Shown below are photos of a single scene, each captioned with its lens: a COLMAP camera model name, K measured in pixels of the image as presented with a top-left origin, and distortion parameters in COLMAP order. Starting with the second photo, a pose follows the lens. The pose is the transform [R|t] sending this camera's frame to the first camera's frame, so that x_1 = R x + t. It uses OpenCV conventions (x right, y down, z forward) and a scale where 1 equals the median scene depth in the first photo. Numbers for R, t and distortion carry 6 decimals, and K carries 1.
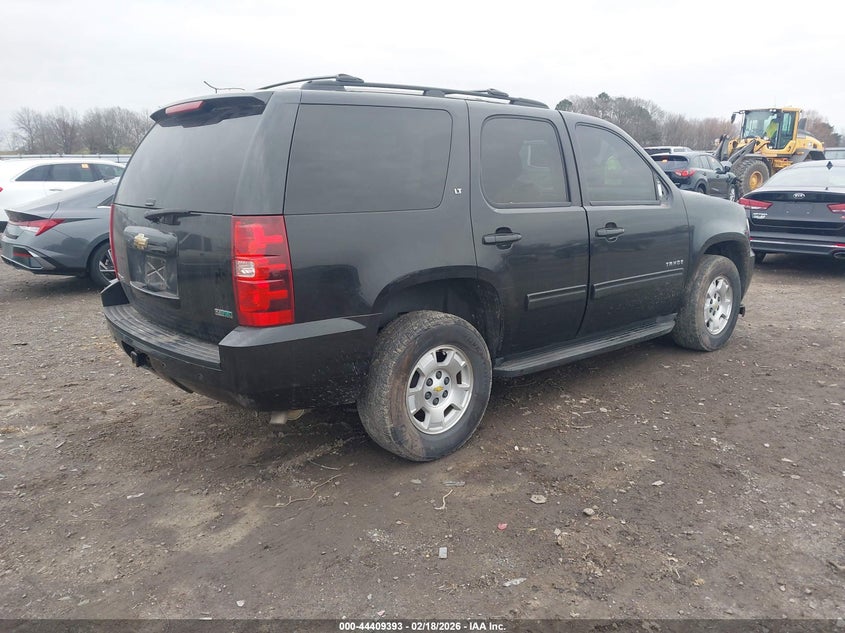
lens RADIAL K [[716.5, 0, 422.5], [0, 716.5, 316.5], [0, 0, 1]] dist [0.049080, -0.000530]
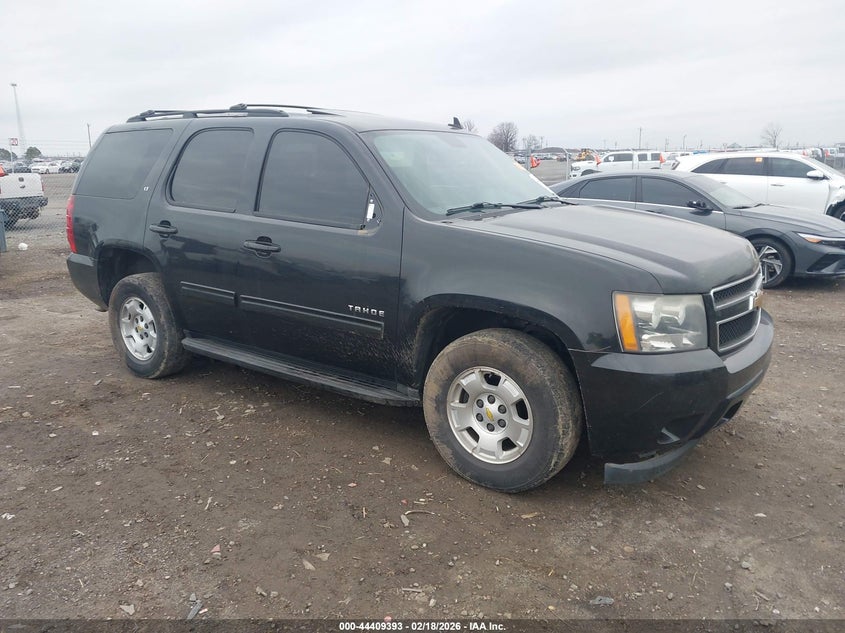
lens RADIAL K [[673.6, 0, 422.5], [0, 673.6, 316.5], [0, 0, 1]] dist [0.006912, 0.001543]
pose [[0.179641, 0.232384, -0.955891, 0.965672], [-0.198827, 0.960221, 0.196071, -0.203425], [0.963430, 0.154835, 0.218699, 0.857080]]
